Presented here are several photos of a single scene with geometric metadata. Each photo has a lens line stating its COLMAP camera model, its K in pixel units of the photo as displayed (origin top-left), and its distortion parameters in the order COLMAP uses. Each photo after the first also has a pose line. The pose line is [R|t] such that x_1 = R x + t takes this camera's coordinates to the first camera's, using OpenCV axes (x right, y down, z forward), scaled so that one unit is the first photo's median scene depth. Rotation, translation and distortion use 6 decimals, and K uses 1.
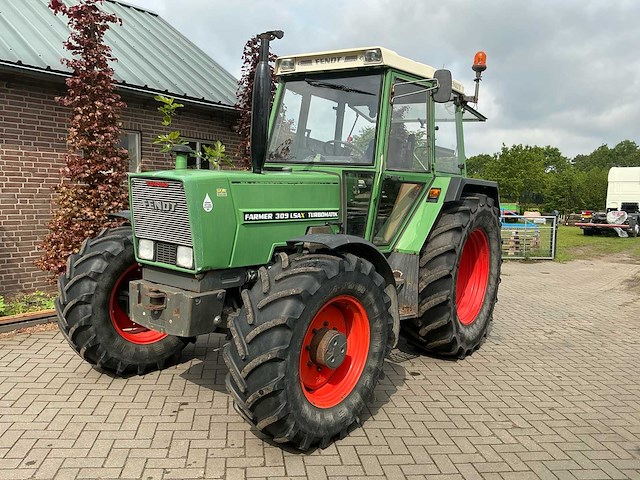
lens RADIAL K [[532.6, 0, 320.0], [0, 532.6, 240.0], [0, 0, 1]] dist [0.117249, -0.225364]
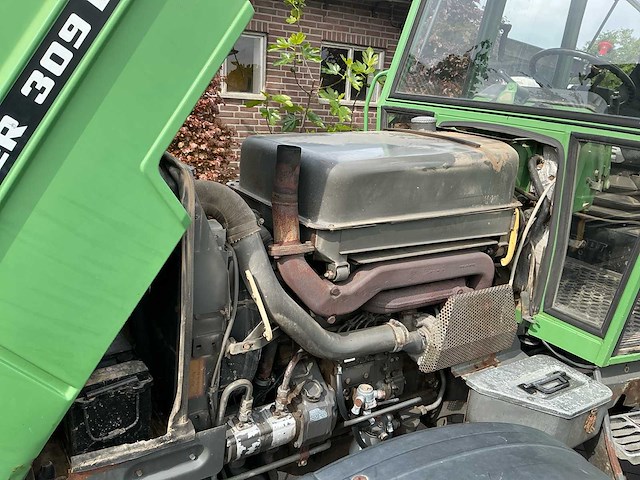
lens RADIAL K [[532.6, 0, 320.0], [0, 532.6, 240.0], [0, 0, 1]] dist [0.117249, -0.225364]
pose [[0.931350, 0.130195, -0.340052, 0.018006], [-0.073646, 0.981944, 0.174249, -0.121082], [0.356599, -0.137244, 0.924122, 0.634467]]
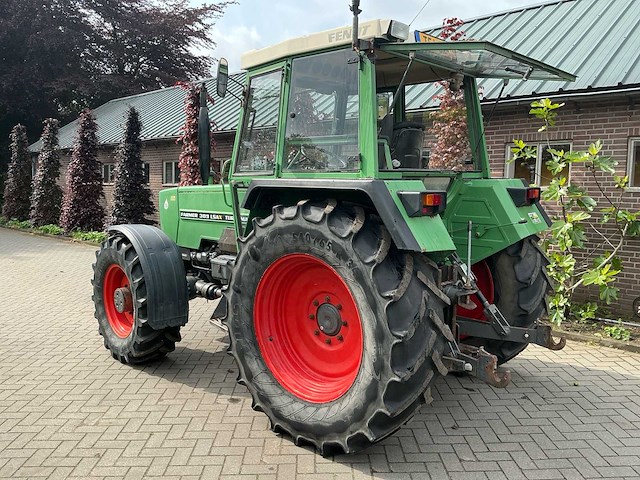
lens RADIAL K [[532.6, 0, 320.0], [0, 532.6, 240.0], [0, 0, 1]] dist [0.117249, -0.225364]
pose [[-0.125615, 0.059534, -0.990291, 1.162322], [-0.110234, 0.991179, 0.073570, -0.110173], [0.985936, 0.118405, -0.117945, 1.368384]]
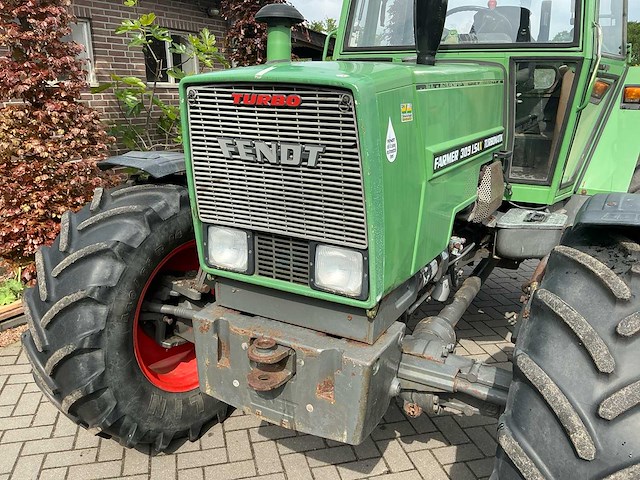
lens RADIAL K [[532.6, 0, 320.0], [0, 532.6, 240.0], [0, 0, 1]] dist [0.117249, -0.225364]
pose [[0.992391, -0.068972, 0.101998, -0.250370], [0.050483, 0.983476, 0.173860, -0.055335], [-0.112304, -0.167388, 0.979474, 0.471627]]
